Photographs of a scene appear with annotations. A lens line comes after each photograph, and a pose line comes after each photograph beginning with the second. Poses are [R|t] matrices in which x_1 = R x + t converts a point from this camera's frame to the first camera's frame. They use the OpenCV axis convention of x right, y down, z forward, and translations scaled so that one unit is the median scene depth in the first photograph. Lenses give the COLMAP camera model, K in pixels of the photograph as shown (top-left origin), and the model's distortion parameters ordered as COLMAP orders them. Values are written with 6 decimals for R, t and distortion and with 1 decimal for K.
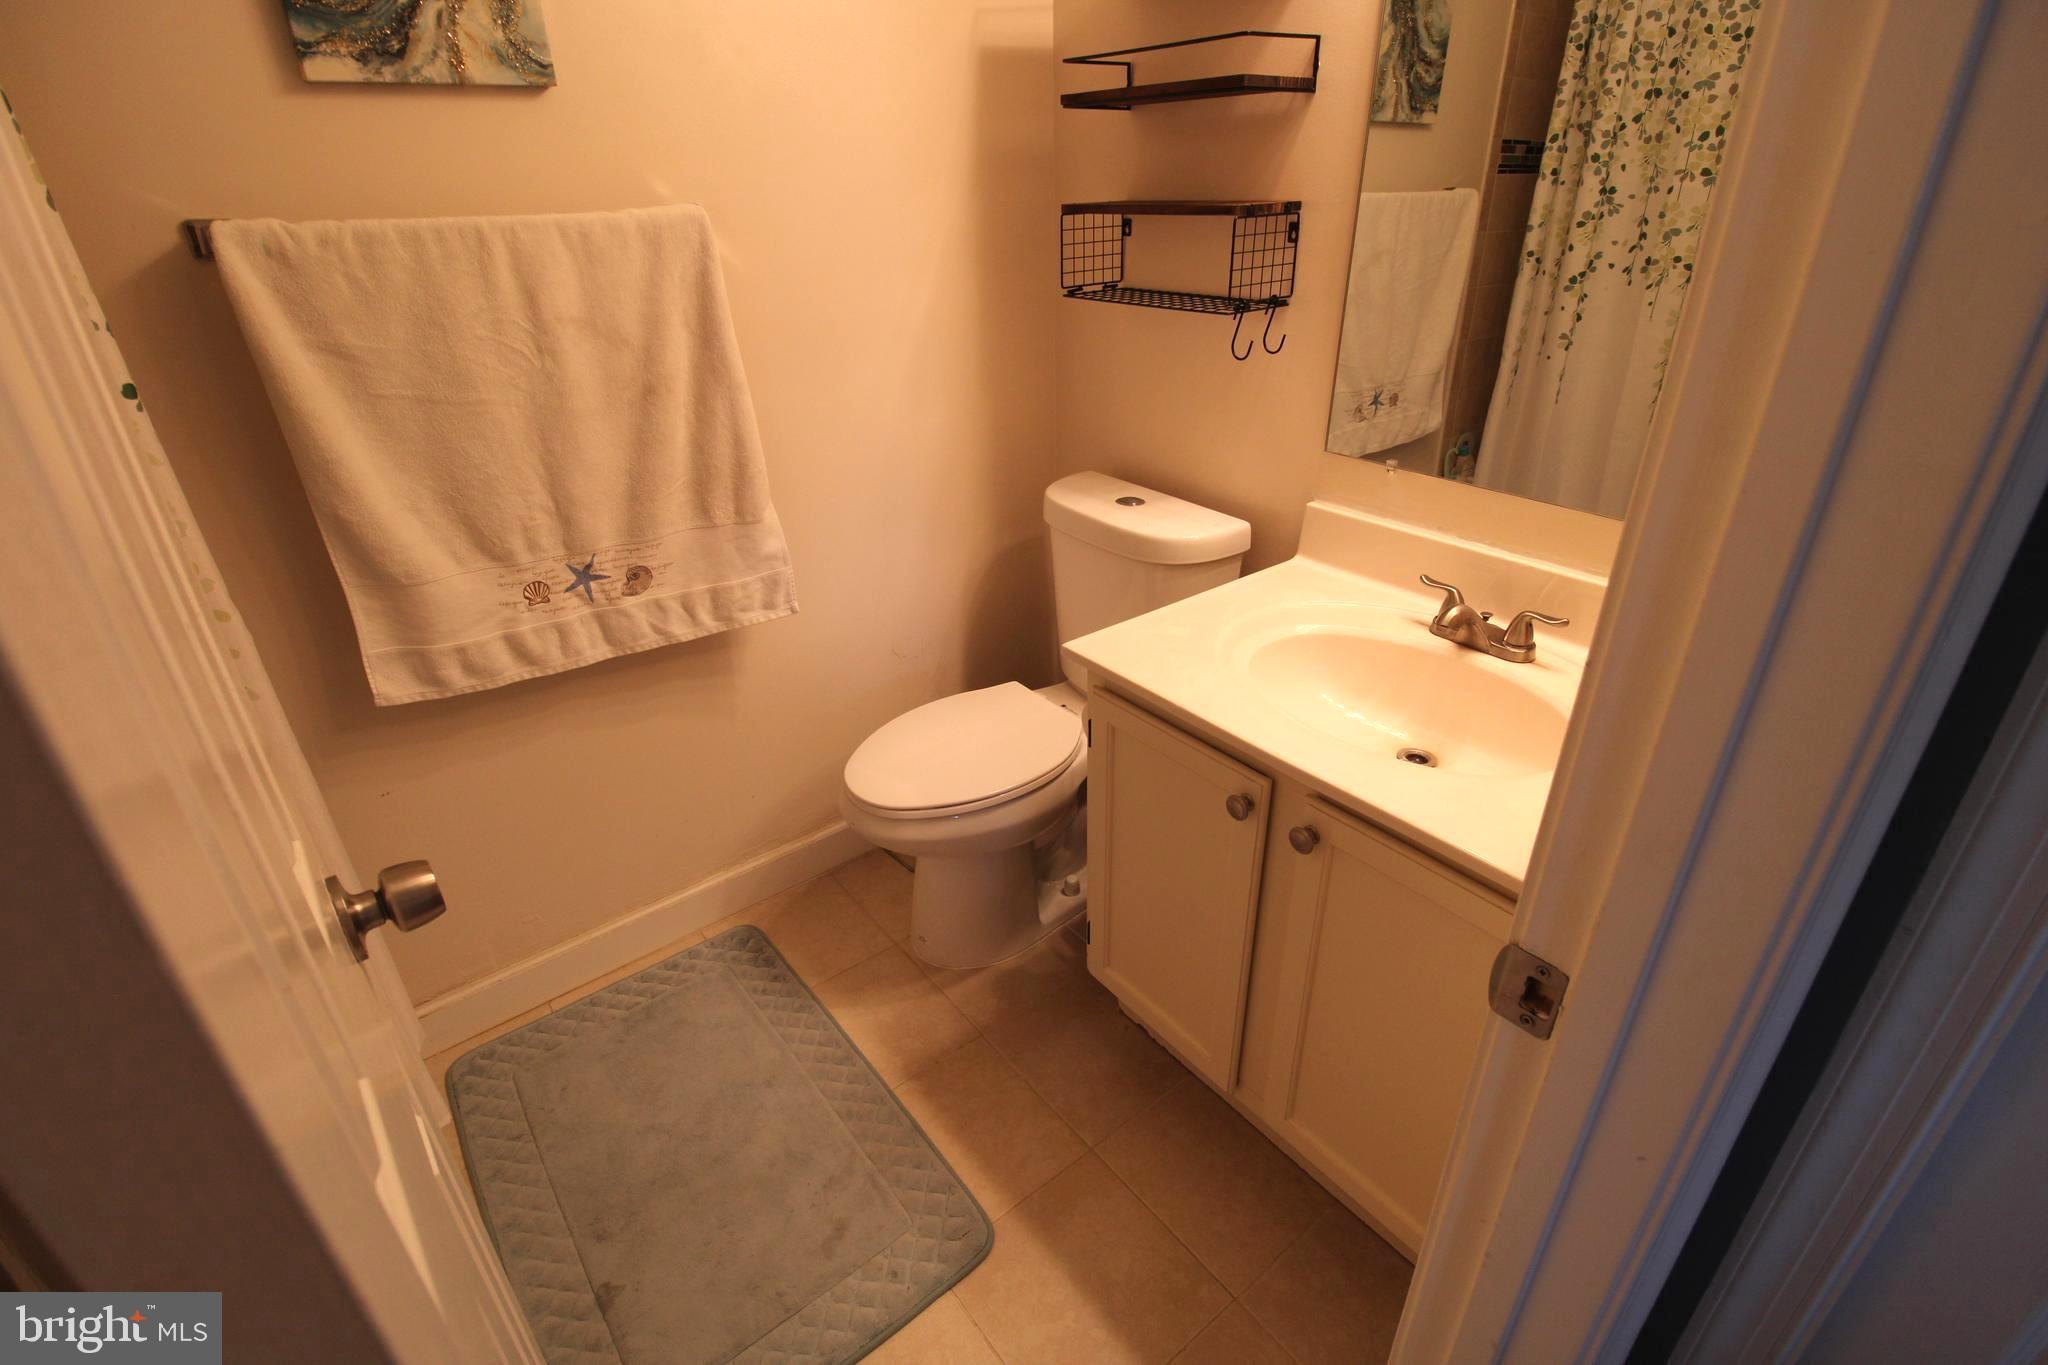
lens RADIAL K [[959.7, 0, 1022.4], [0, 959.7, 676.4], [0, 0, 1]] dist [-0.001638, -0.003370]
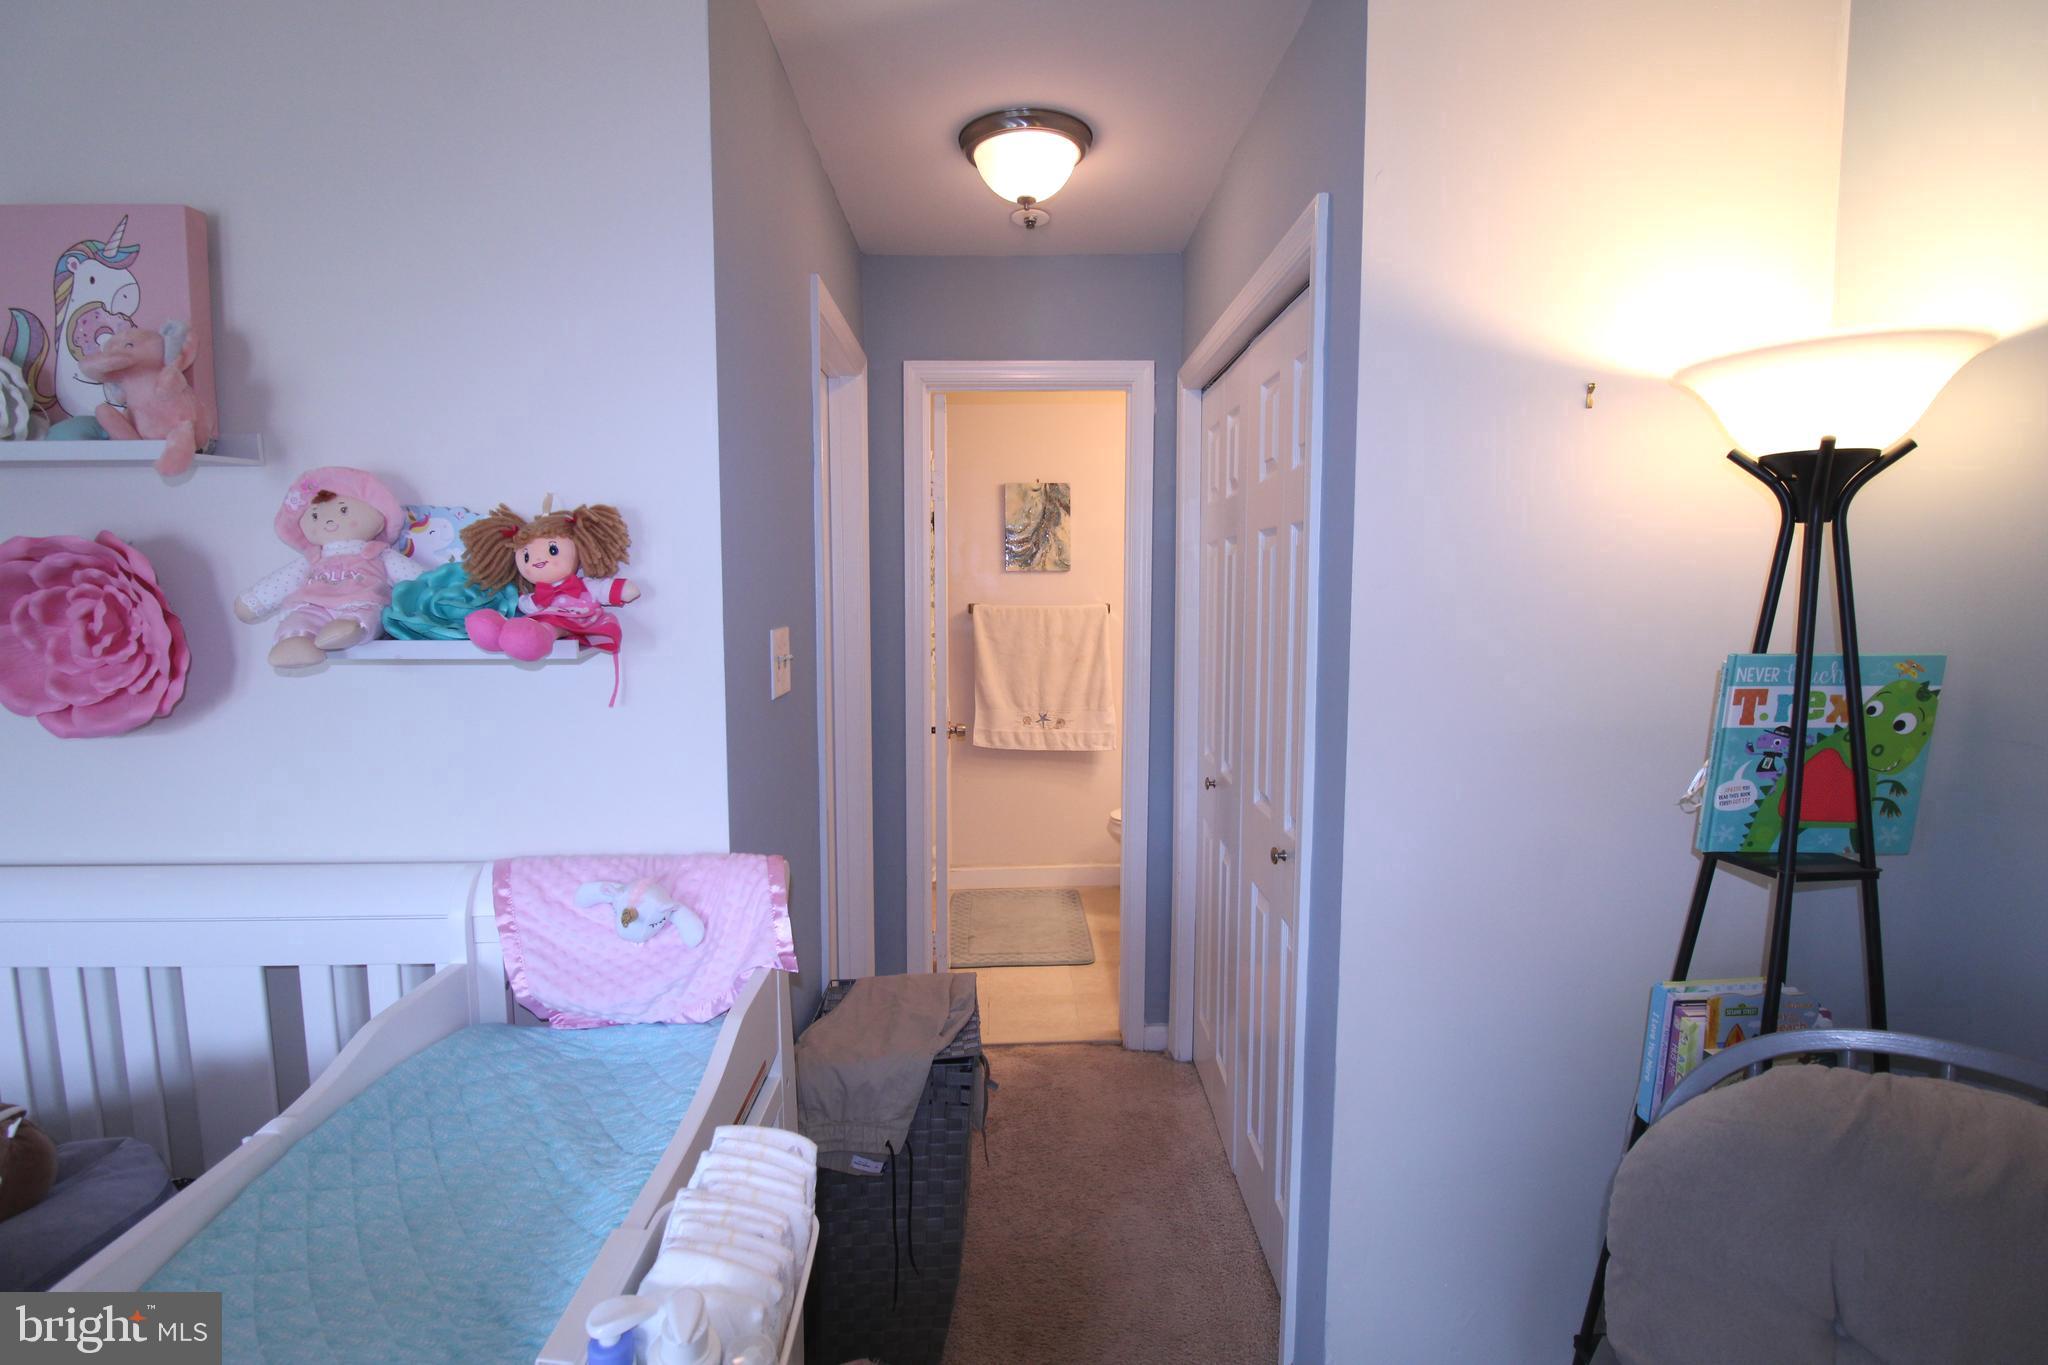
lens RADIAL K [[959.7, 0, 1026.1], [0, 959.7, 690.8], [0, 0, 1]] dist [-0.001638, -0.003370]
pose [[0.795007, 0.074137, -0.602053, 1.296651], [-0.288399, 0.919351, -0.267619, 0.636973], [0.533658, 0.386390, 0.752272, -1.293950]]
